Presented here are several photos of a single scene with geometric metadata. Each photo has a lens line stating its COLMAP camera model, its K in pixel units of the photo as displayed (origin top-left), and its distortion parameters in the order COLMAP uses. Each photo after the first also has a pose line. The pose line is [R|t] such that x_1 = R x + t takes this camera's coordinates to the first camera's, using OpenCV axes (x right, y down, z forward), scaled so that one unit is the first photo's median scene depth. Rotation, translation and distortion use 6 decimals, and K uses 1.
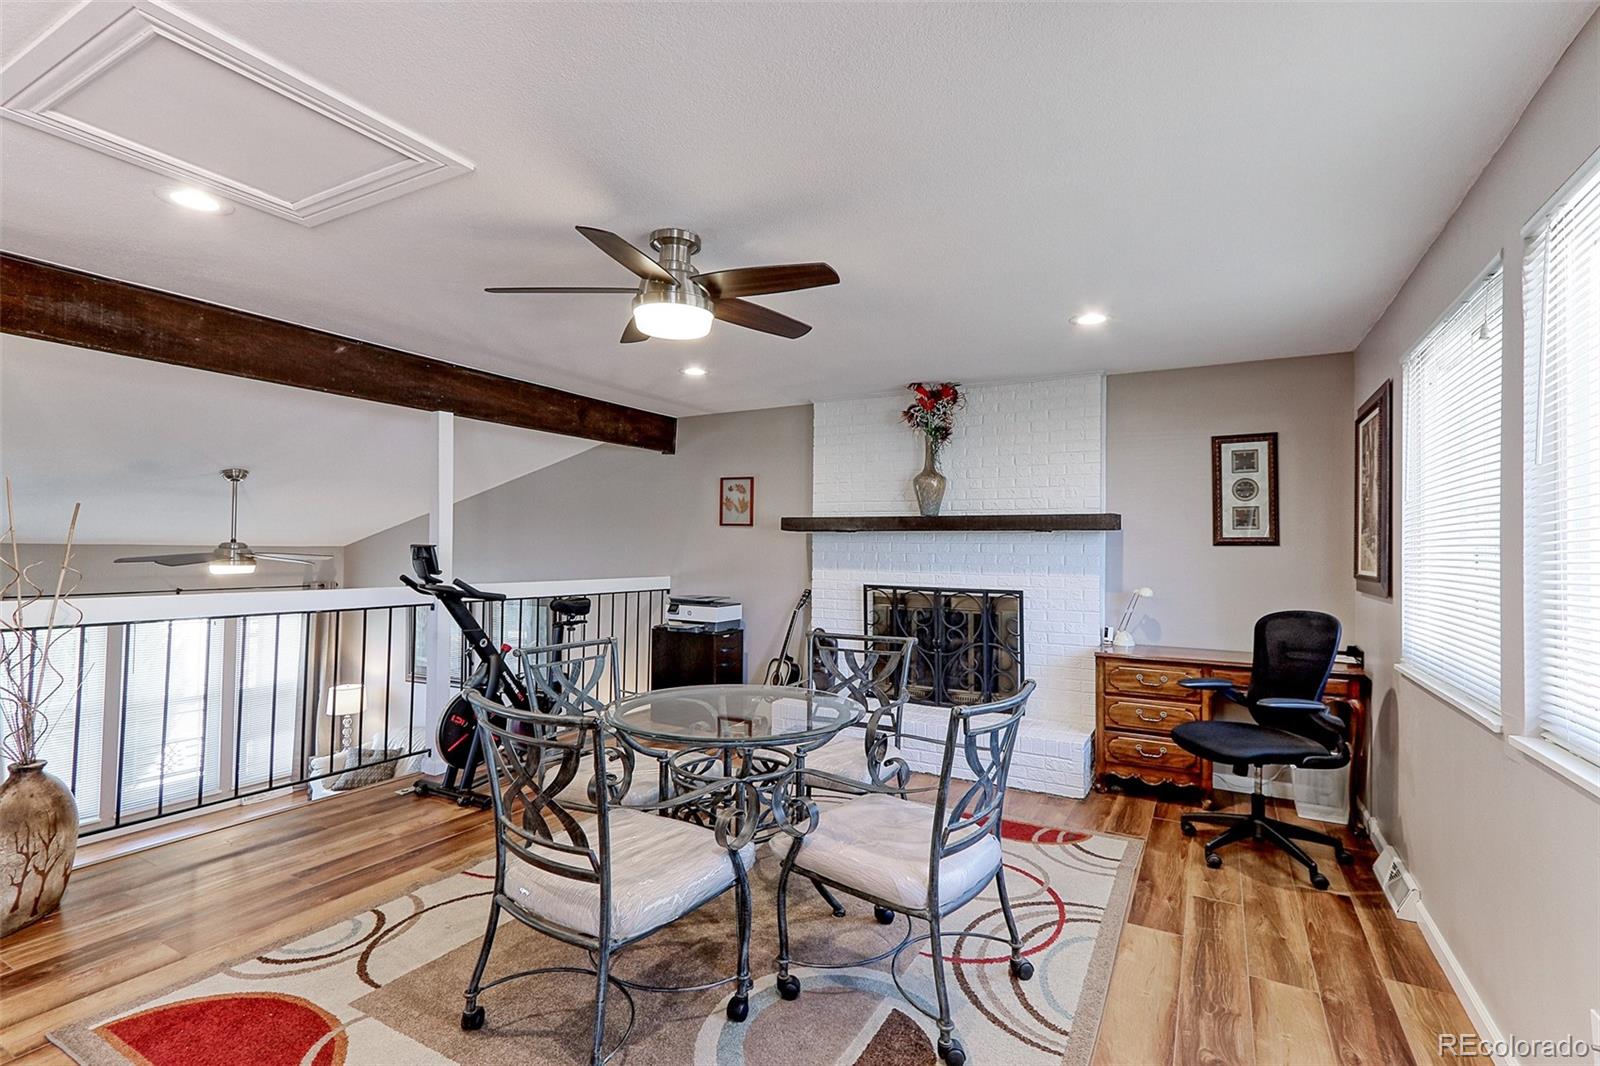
lens RADIAL K [[753.9, 0, 789.5], [0, 753.9, 531.1], [0, 0, 1]] dist [0.002492, 0.003517]
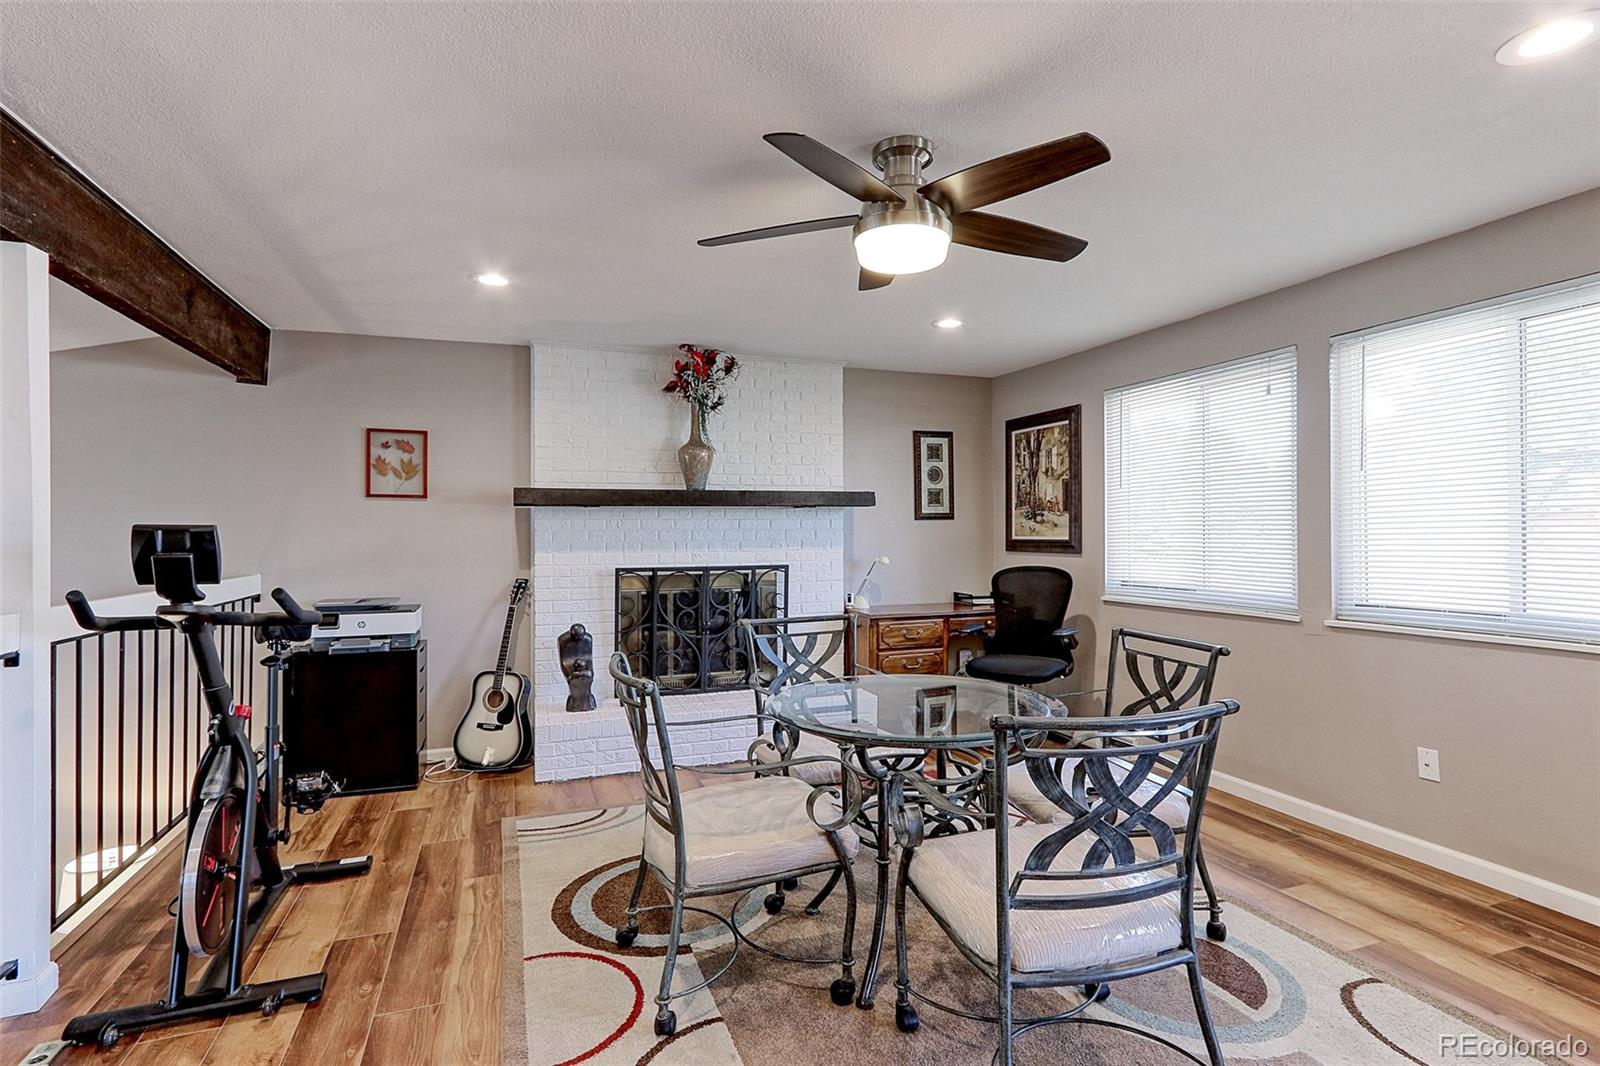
lens RADIAL K [[803.4, 0, 793.8], [0, 803.4, 521.6], [0, 0, 1]] dist [-0.003251, -0.000098]
pose [[0.654929, -0.009697, 0.755628, -0.511787], [-0.005737, 0.999825, 0.017803, 0.000045], [-0.755668, -0.015995, 0.654759, 0.275172]]
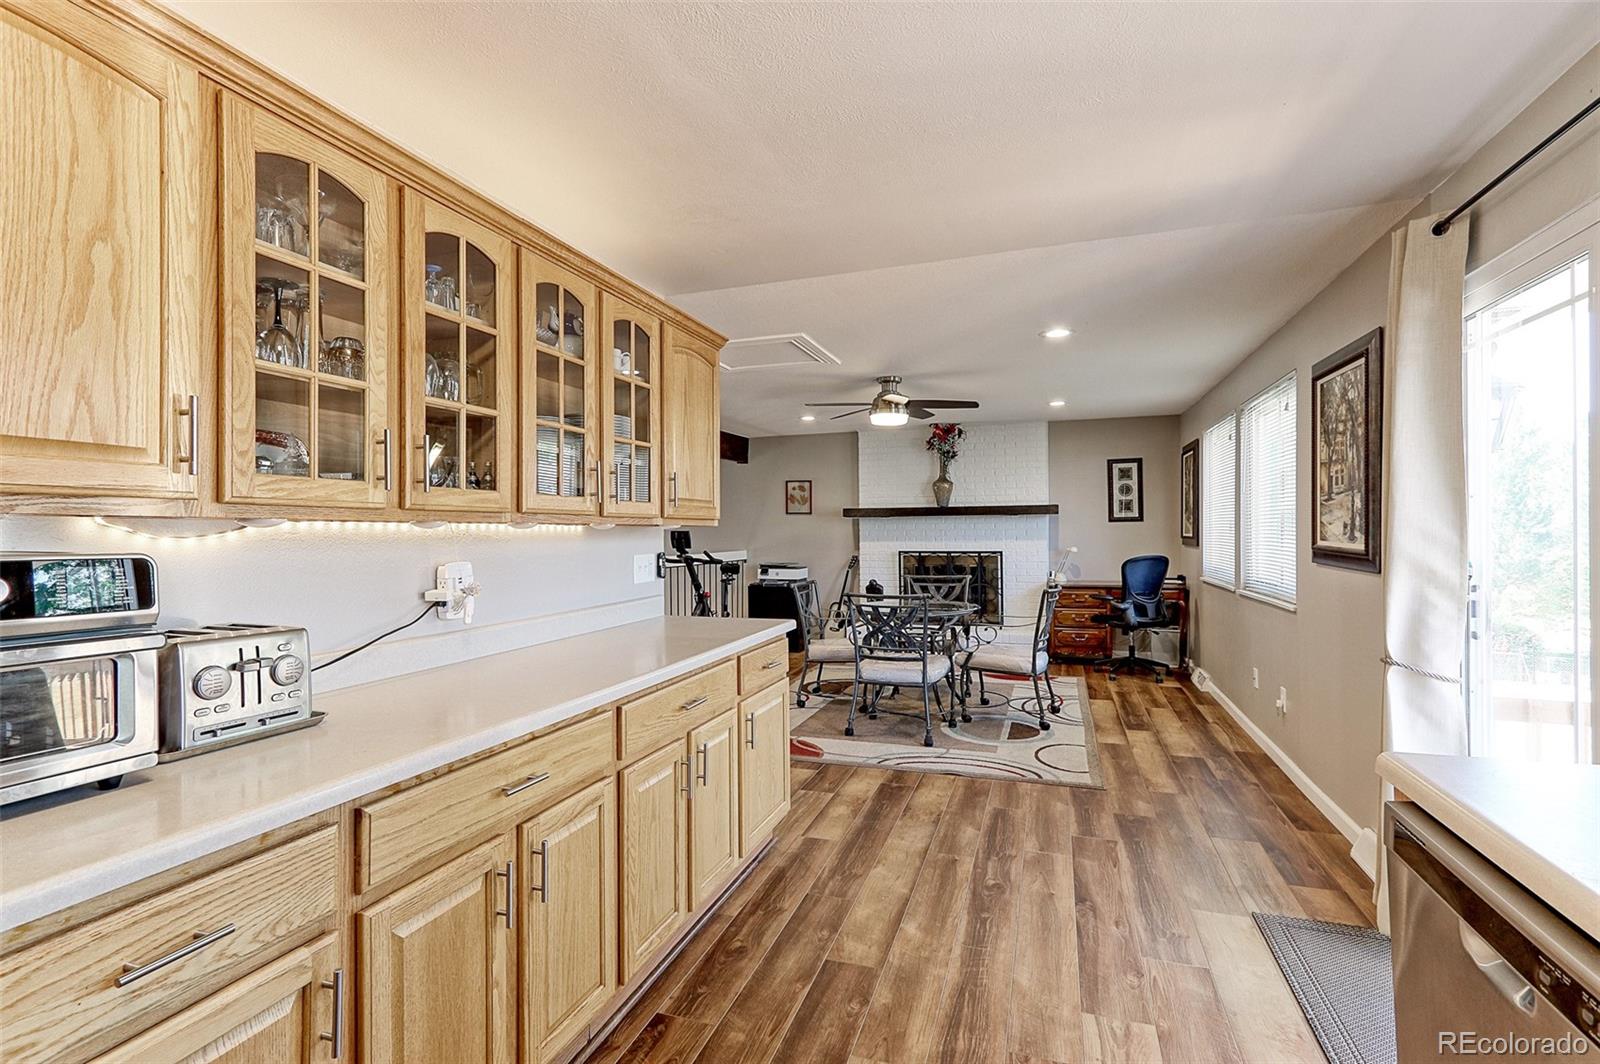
lens RADIAL K [[753.9, 0, 793.9], [0, 753.9, 533.2], [0, 0, 1]] dist [0.002492, 0.003517]
pose [[0.983842, -0.021433, 0.177749, -0.434321], [0.016665, 0.999461, 0.028273, -0.015191], [-0.178259, -0.024854, 0.983670, -0.548732]]
